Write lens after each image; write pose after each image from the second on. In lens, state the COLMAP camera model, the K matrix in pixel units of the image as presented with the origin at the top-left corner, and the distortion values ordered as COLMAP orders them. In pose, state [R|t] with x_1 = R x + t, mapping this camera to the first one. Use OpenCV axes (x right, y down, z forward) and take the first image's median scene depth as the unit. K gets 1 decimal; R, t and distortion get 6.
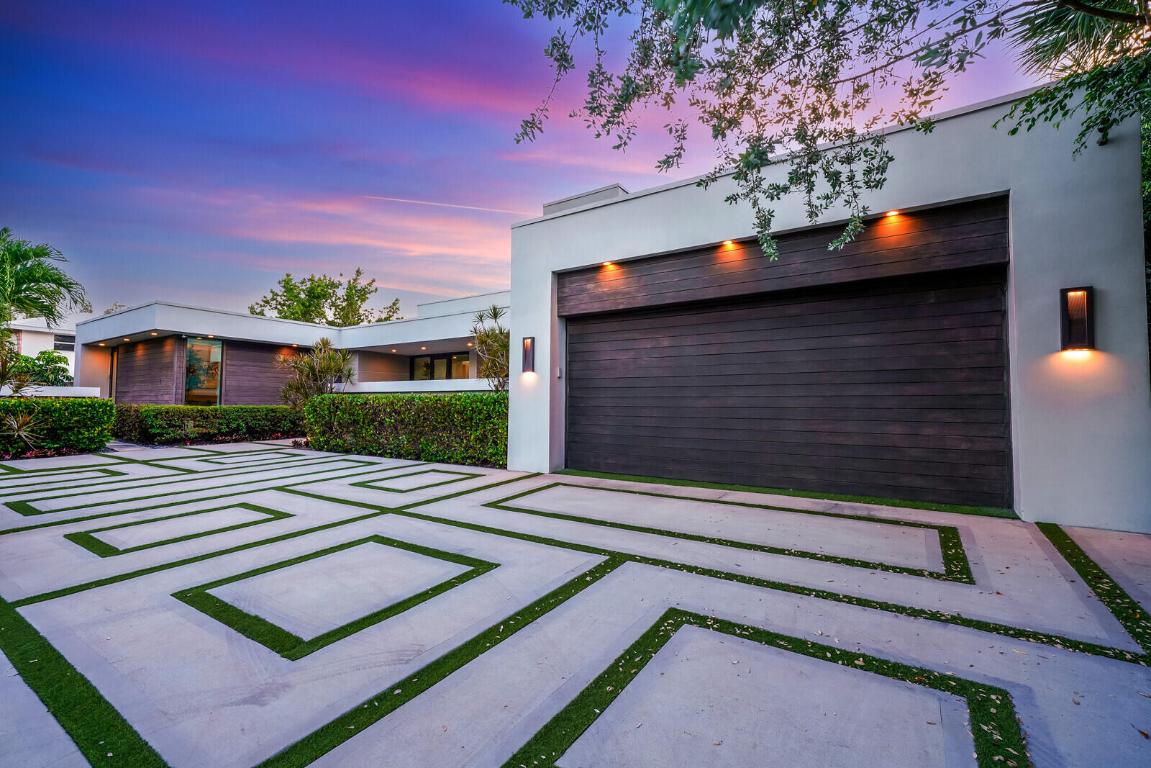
lens RADIAL K [[501.8, 0, 575.5], [0, 501.8, 384.0], [0, 0, 1]] dist [-0.000733, -0.000047]
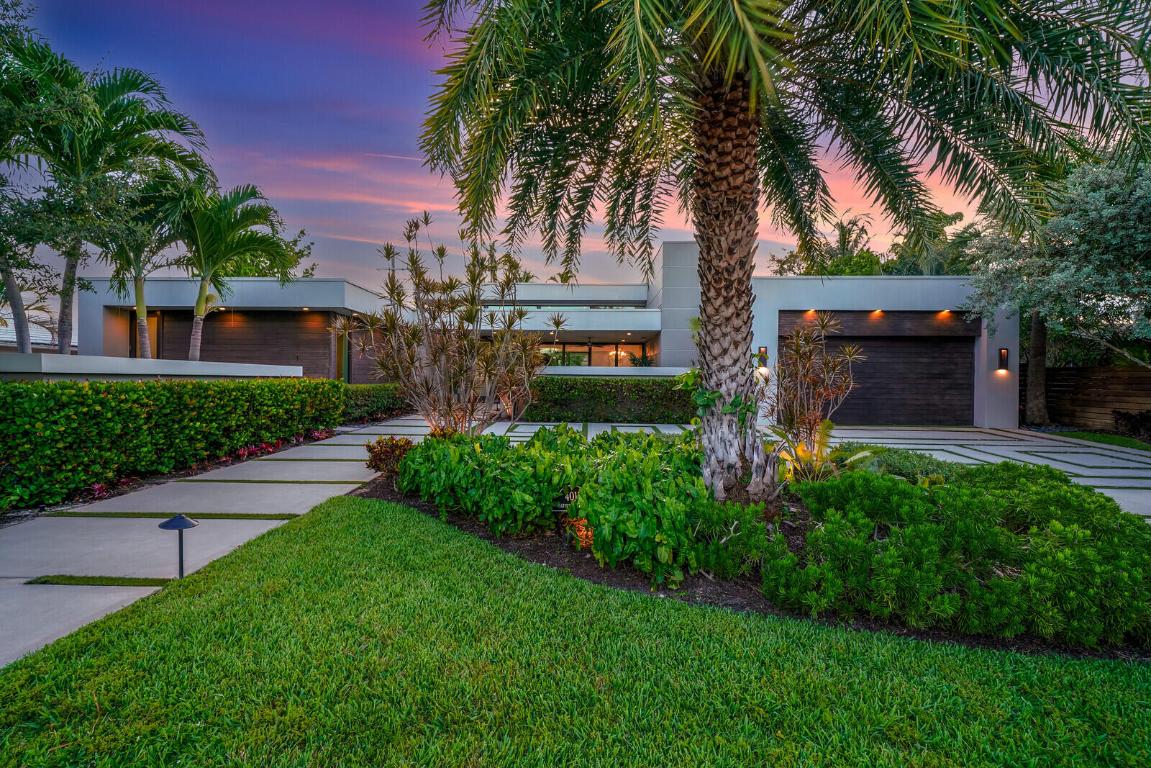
lens RADIAL K [[501.8, 0, 575.5], [0, 501.8, 384.0], [0, 0, 1]] dist [-0.000733, -0.000047]
pose [[0.846306, 0.017364, 0.532414, -1.549337], [-0.027730, 0.999550, 0.011481, 0.033137], [-0.531975, -0.024480, 0.846406, -0.102292]]
